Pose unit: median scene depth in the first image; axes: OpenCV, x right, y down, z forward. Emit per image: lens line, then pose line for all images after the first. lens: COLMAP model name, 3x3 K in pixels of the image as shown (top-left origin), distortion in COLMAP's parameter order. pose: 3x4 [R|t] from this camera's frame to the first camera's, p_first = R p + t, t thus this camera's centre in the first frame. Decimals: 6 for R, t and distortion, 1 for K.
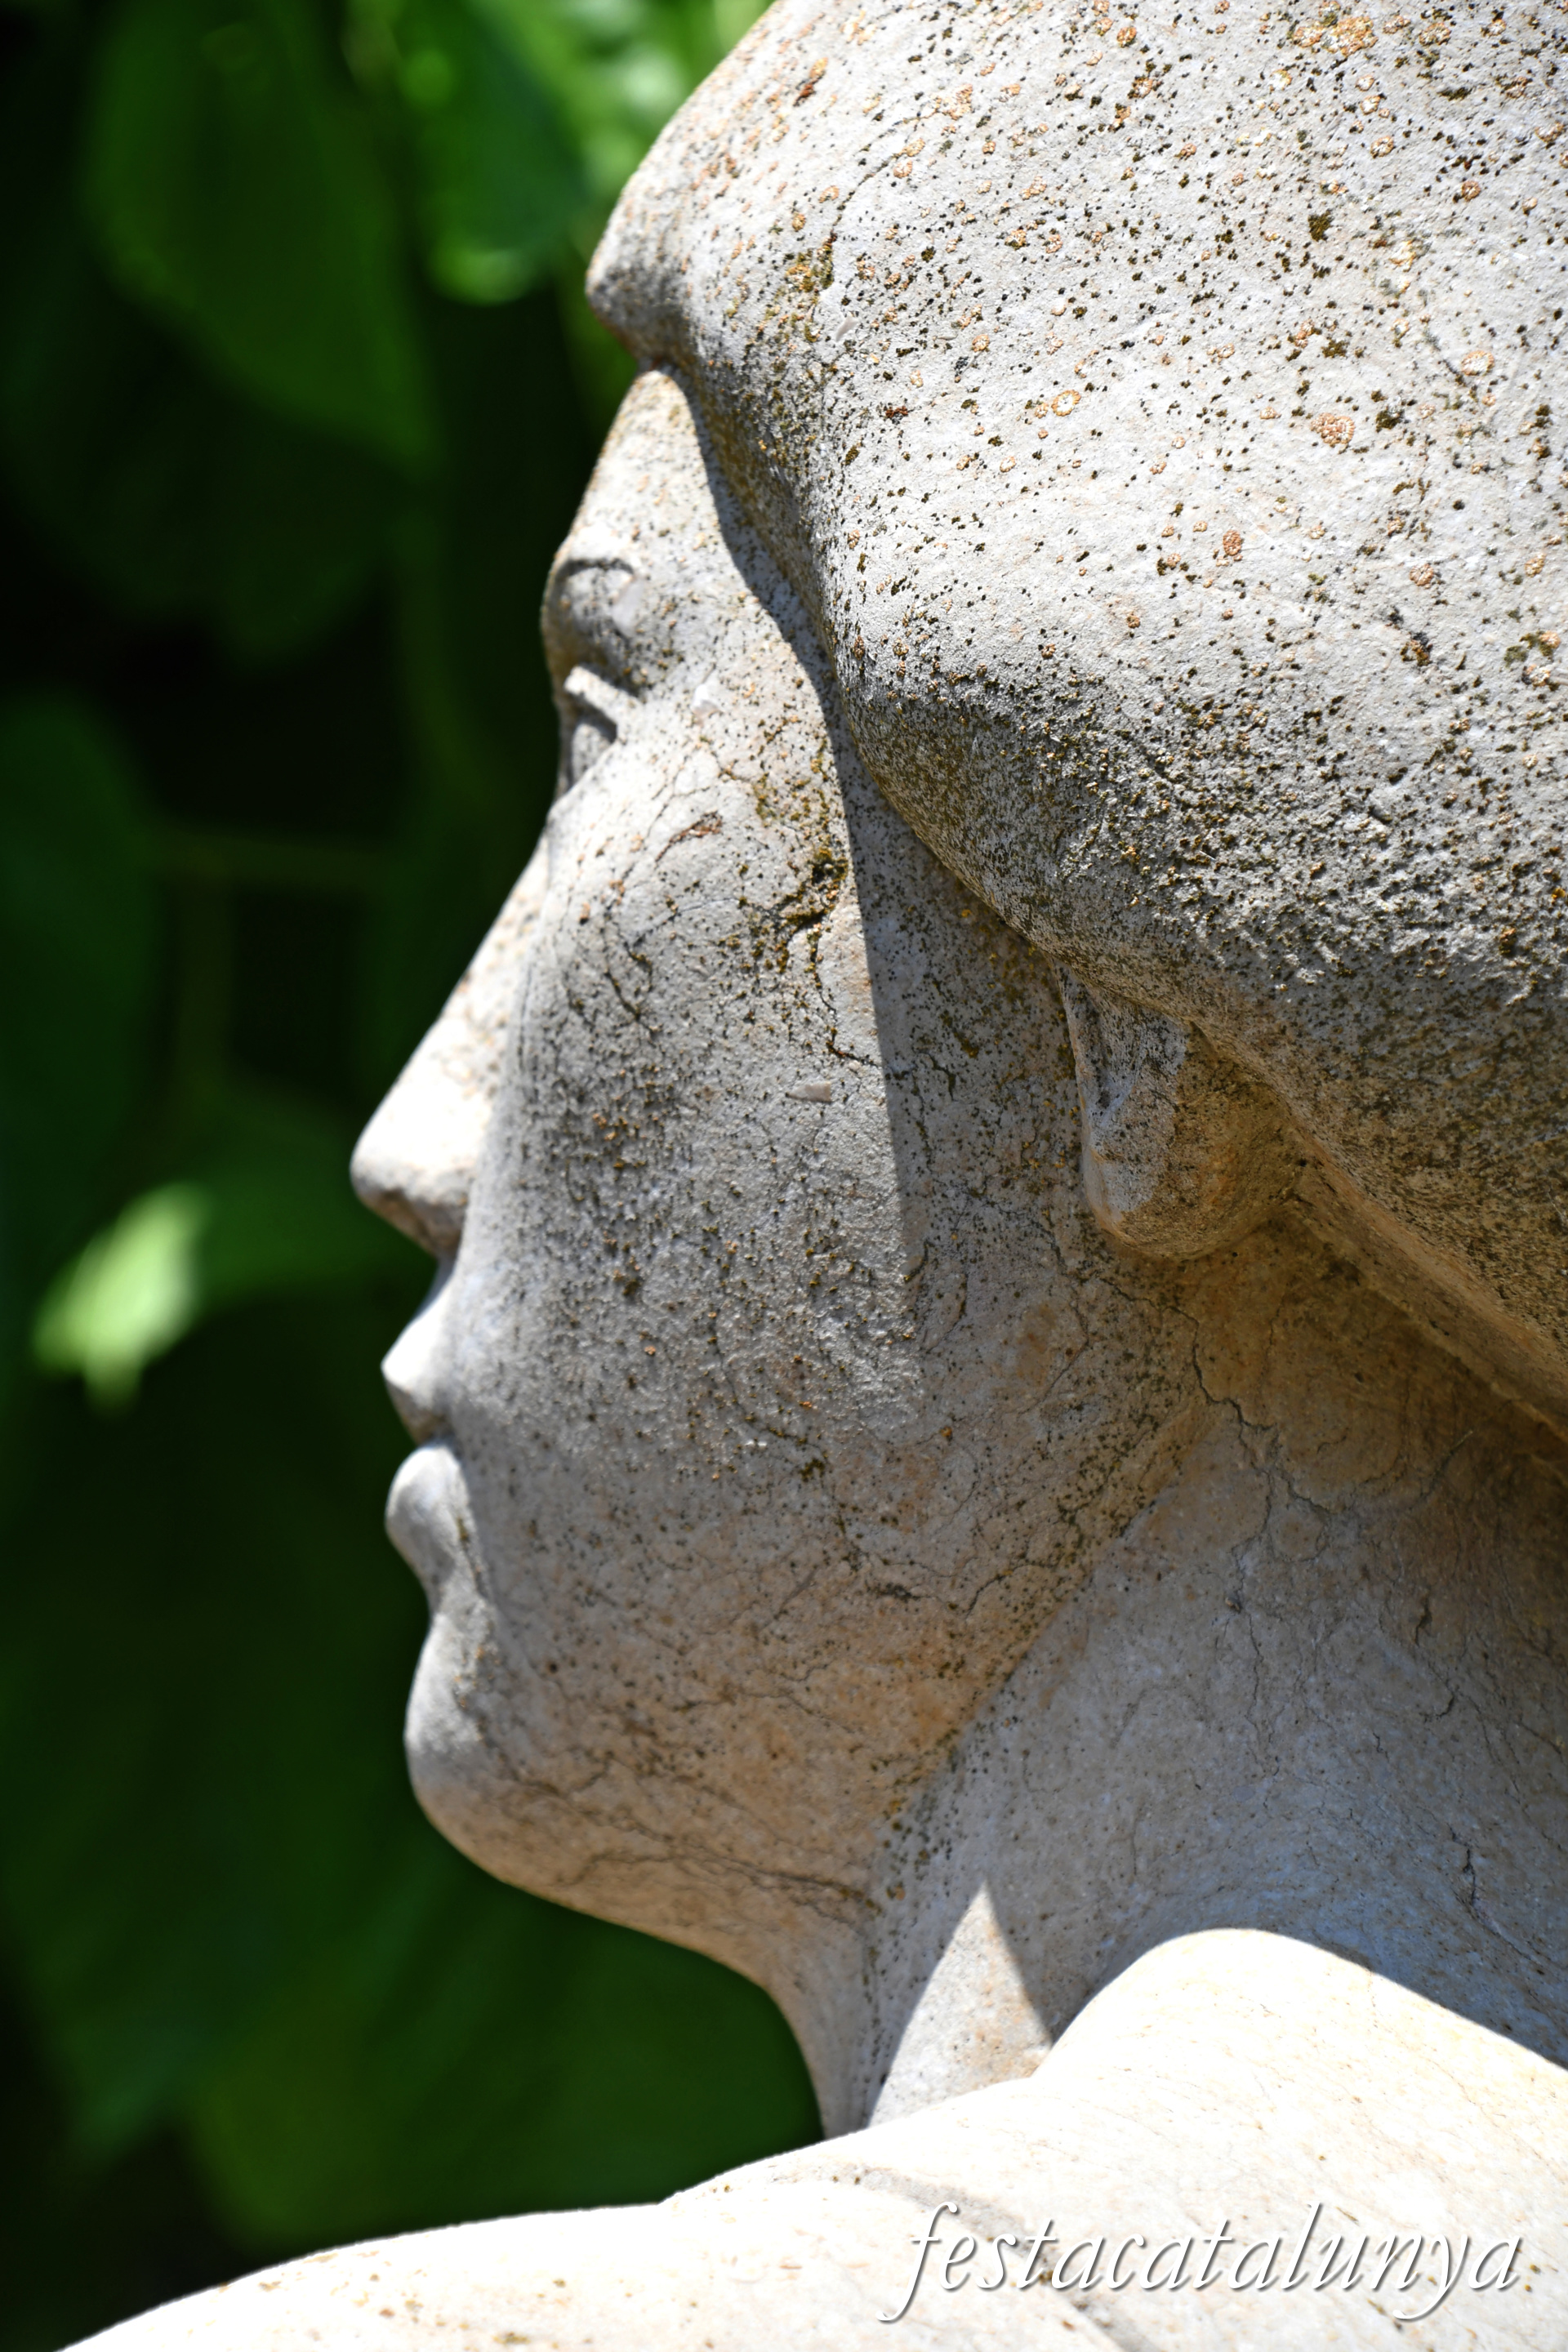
lens RADIAL K [[11295.7, 0, 782.9], [0, 11295.7, 1179.5], [0, 0, 1]] dist [1.598840, 0.000000]
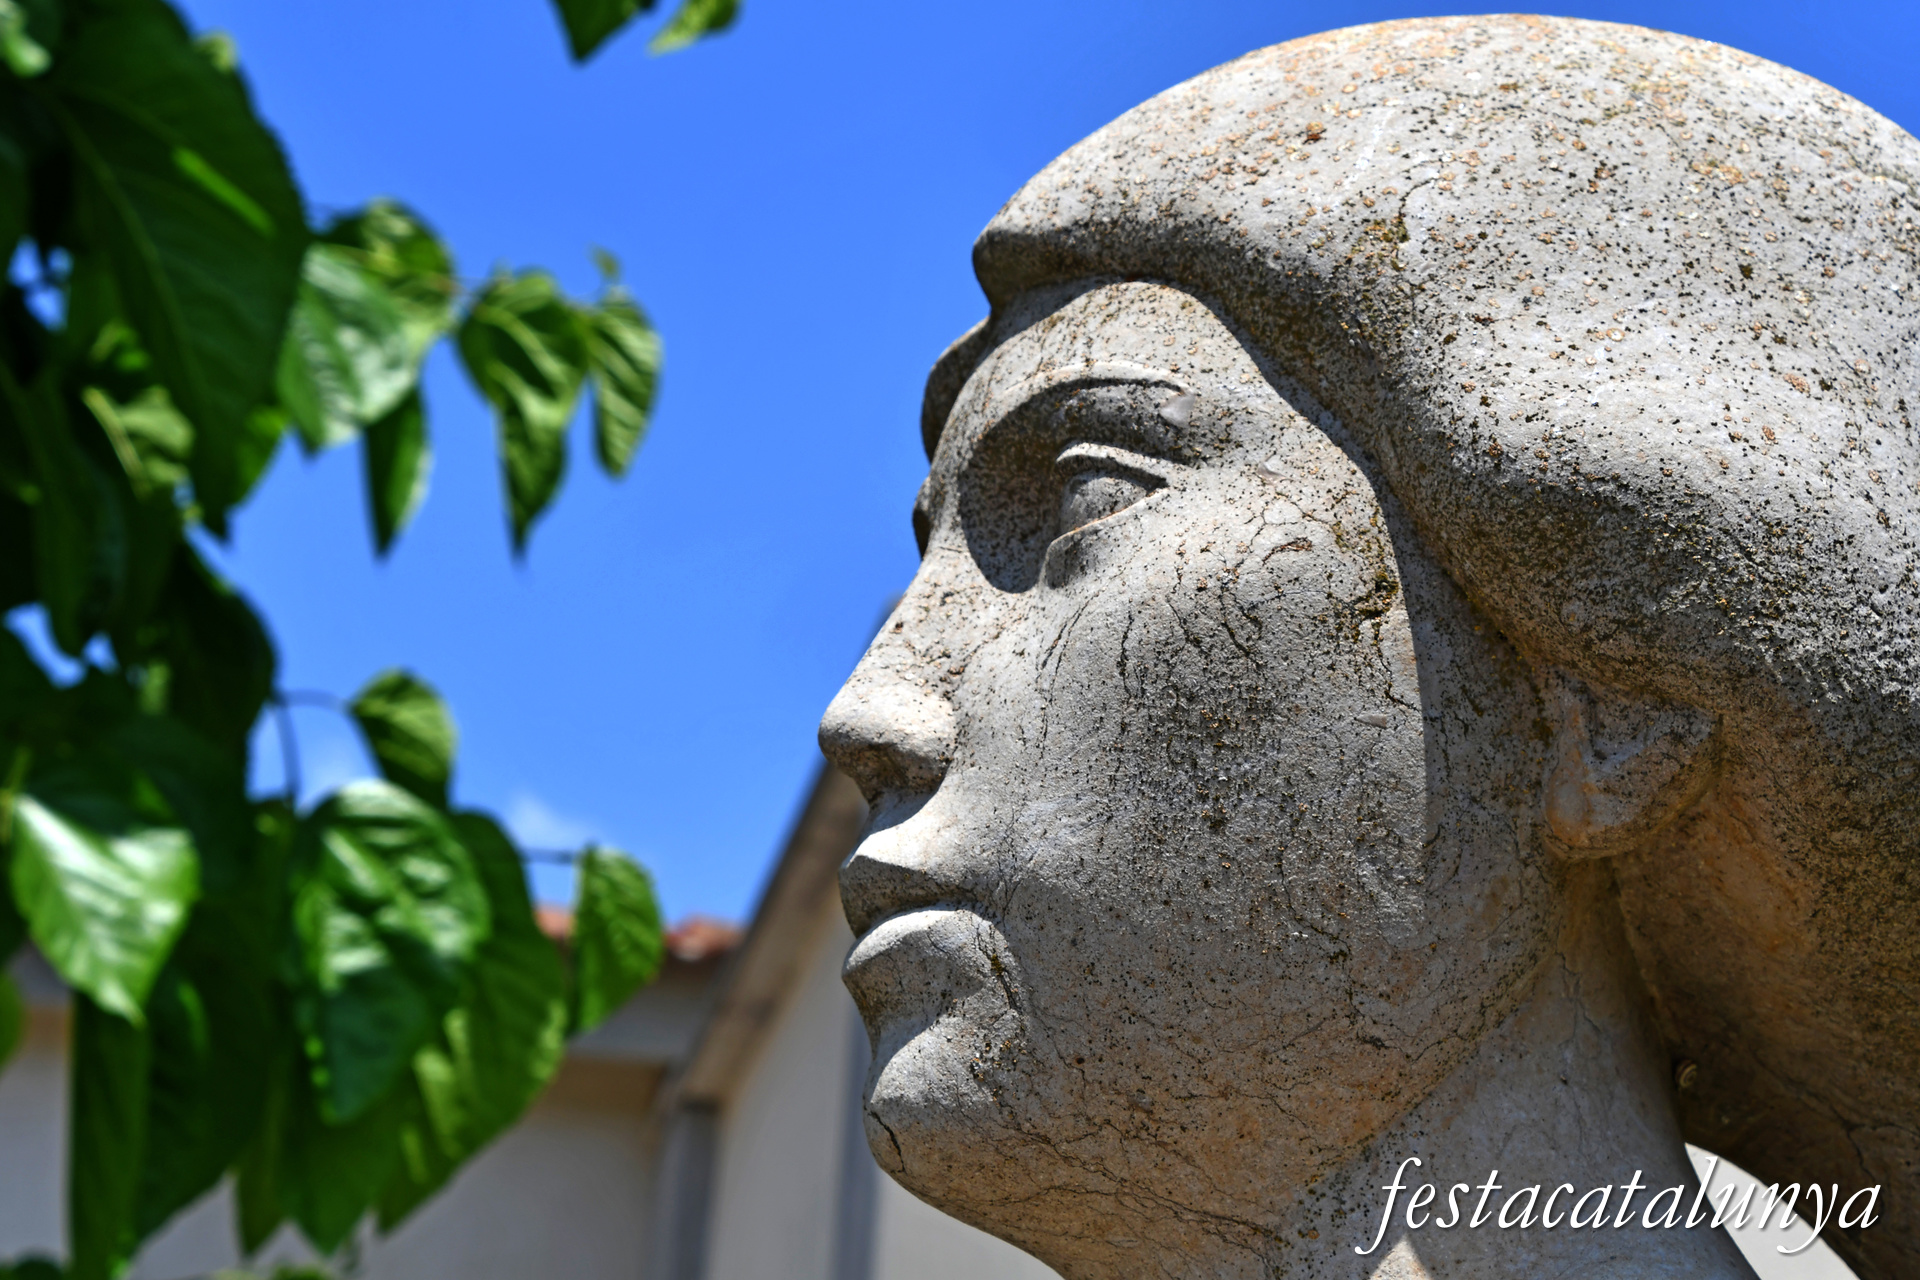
lens RADIAL K [[3690.6, 0, 960.5], [0, 3690.6, 627.2], [0, 0, 1]] dist [0.296551, 0.000000]
pose [[0.780129, 0.205053, 0.591060, -0.353358], [-0.125457, 0.976845, -0.173304, 0.077126], [-0.612910, 0.061047, 0.787791, 0.627062]]
